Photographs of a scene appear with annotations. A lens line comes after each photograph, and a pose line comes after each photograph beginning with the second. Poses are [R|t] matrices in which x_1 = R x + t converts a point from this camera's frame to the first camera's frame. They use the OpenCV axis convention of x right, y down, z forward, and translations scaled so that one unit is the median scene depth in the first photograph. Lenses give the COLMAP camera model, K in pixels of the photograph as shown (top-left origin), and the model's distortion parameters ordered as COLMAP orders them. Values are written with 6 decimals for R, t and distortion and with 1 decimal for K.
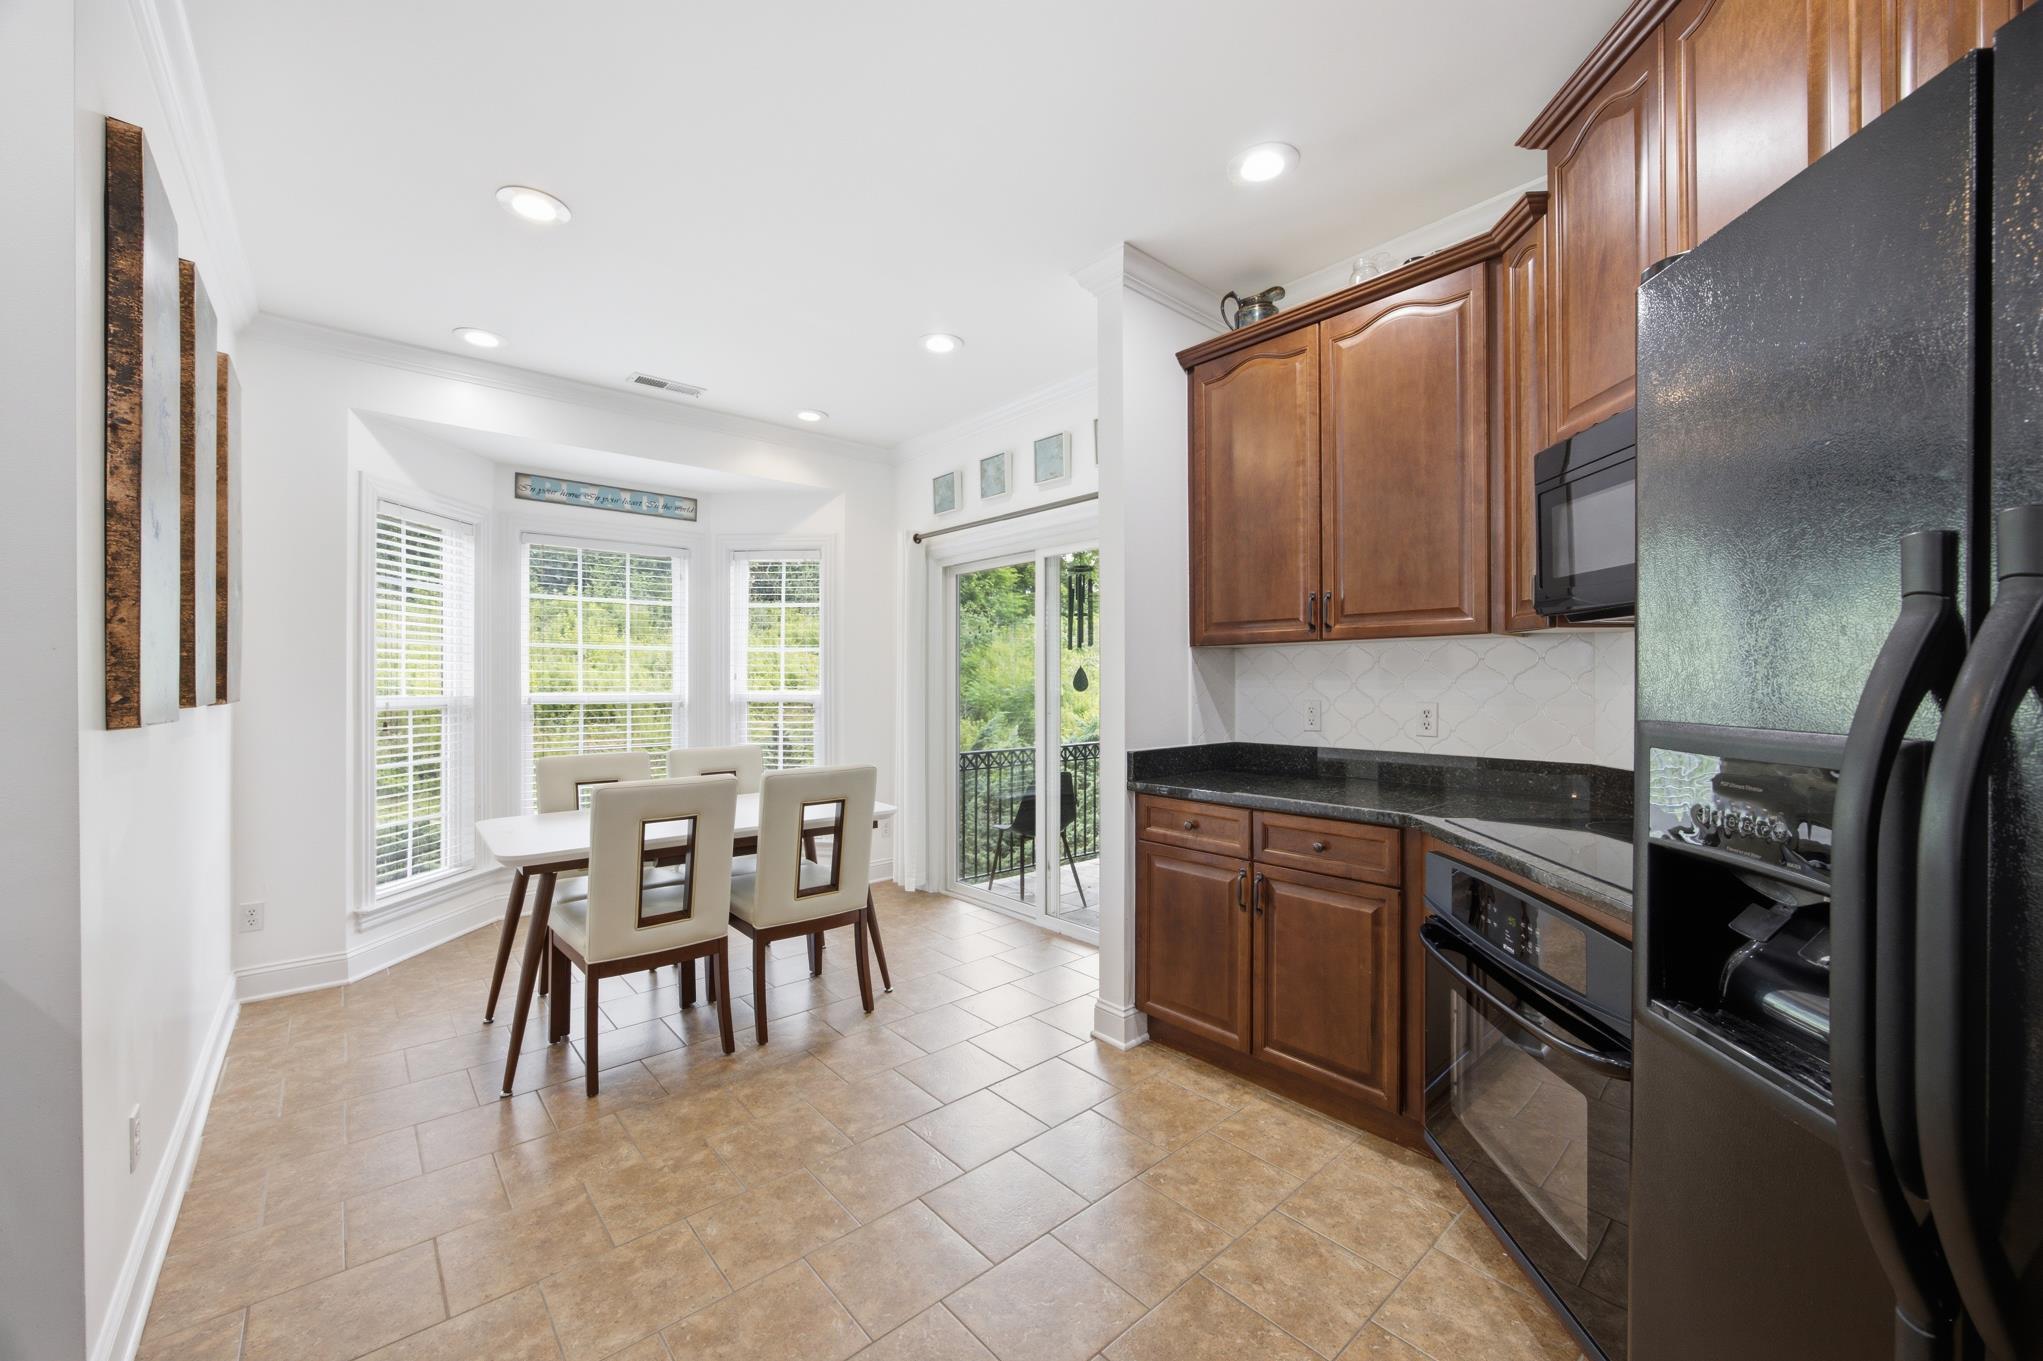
lens RADIAL K [[785.0, 0, 1022.6], [0, 785.0, 688.9], [0, 0, 1]] dist [-0.030306, 0.000360]
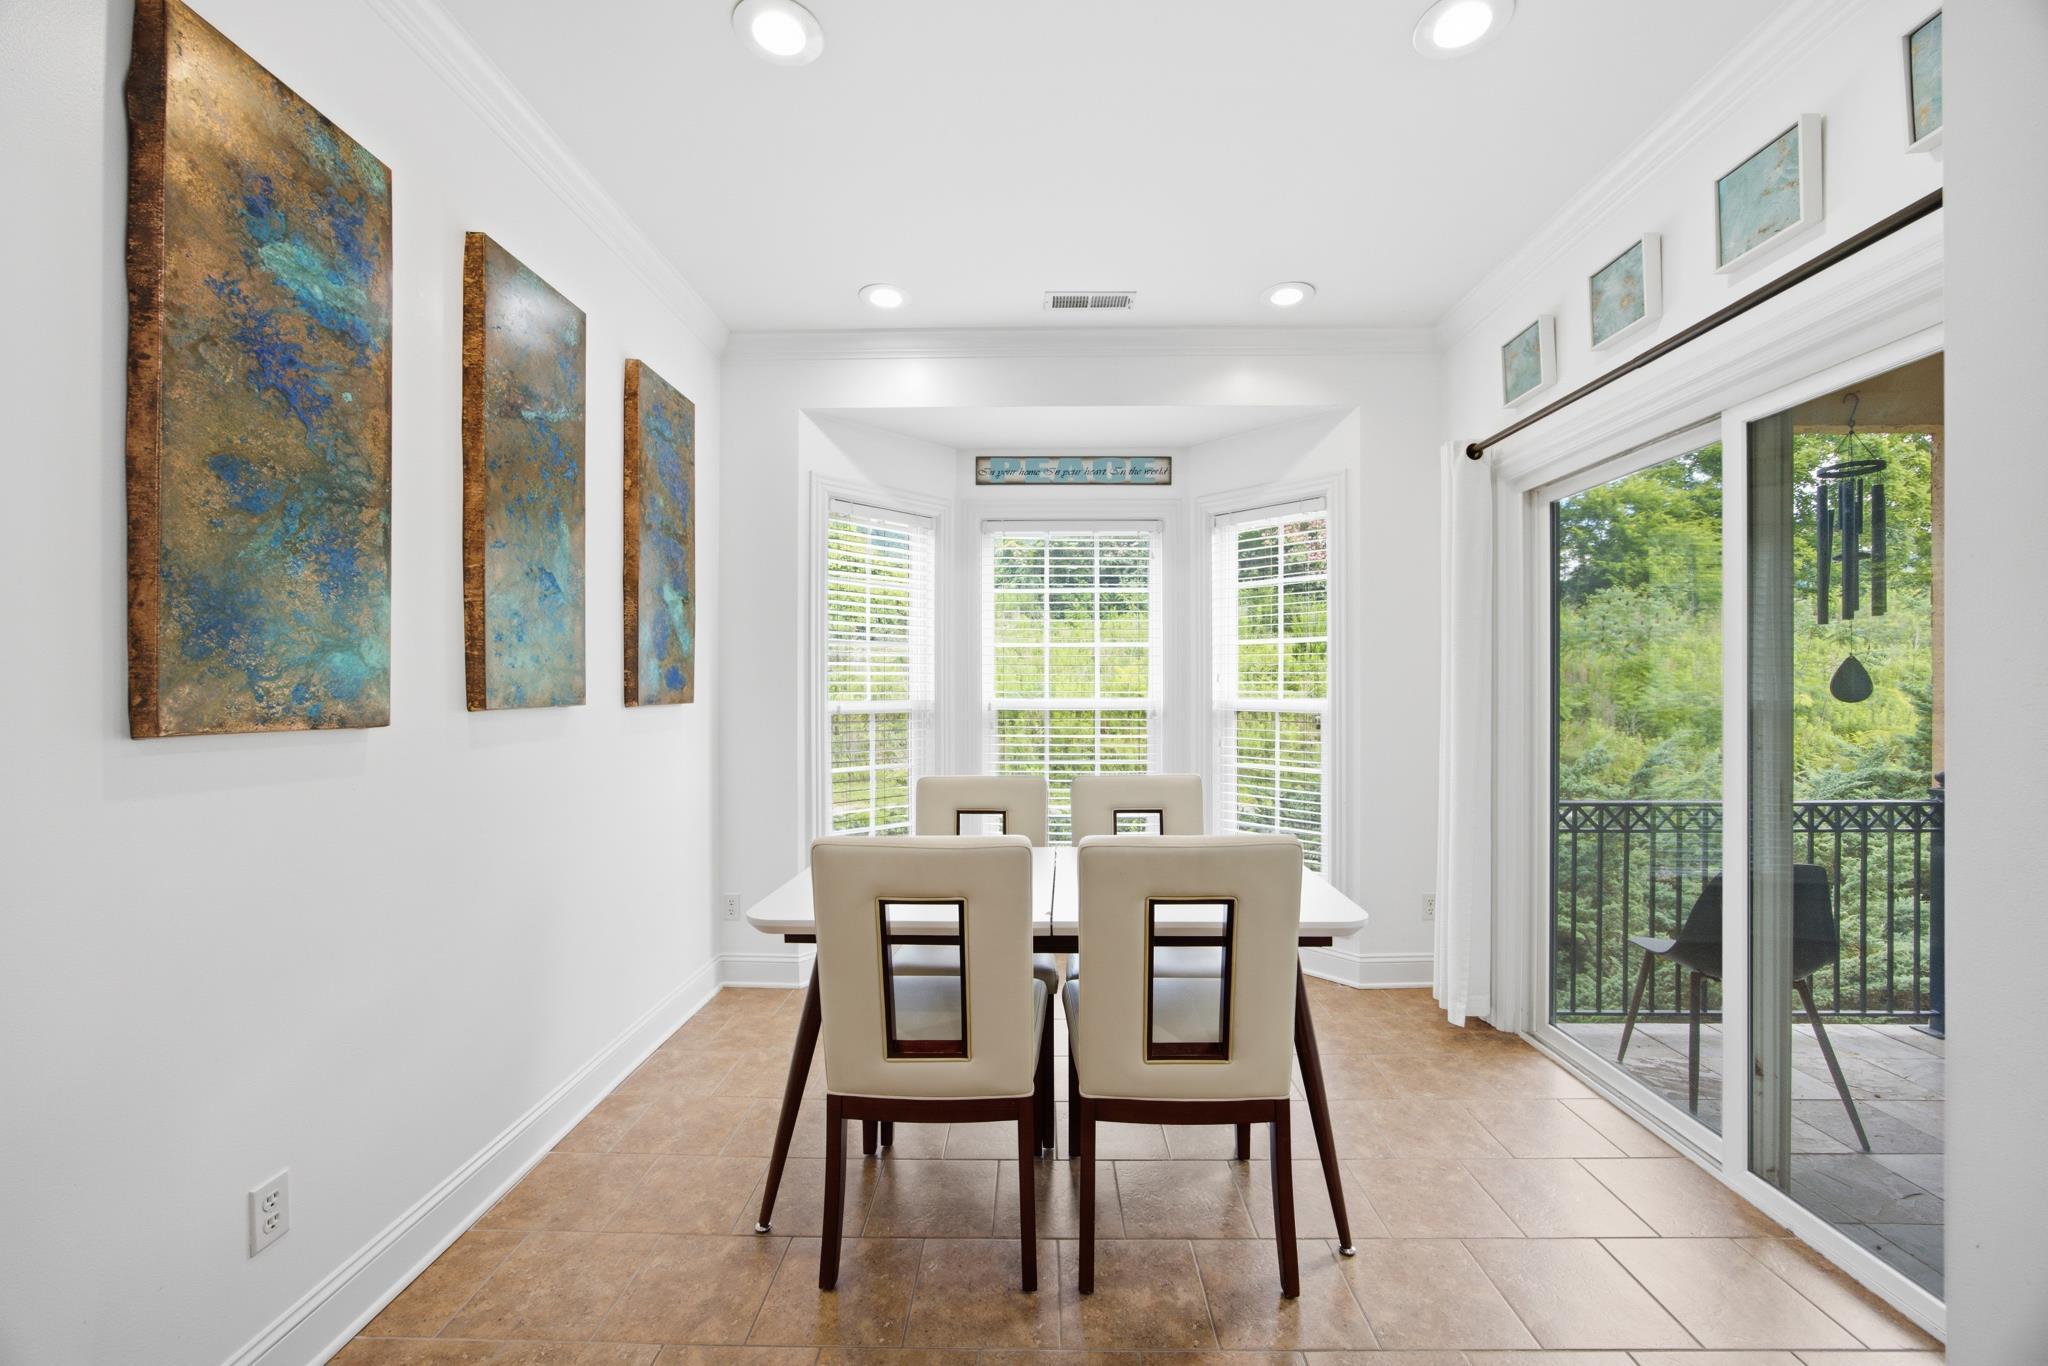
lens RADIAL K [[802.9, 0, 1021.4], [0, 802.9, 689.0], [0, 0, 1]] dist [-0.033184, 0.014762]
pose [[0.741612, 0.001096, -0.670828, 0.020733], [-0.005396, 0.999976, -0.004331, -0.000496], [0.670807, 0.006832, 0.741600, 0.313187]]
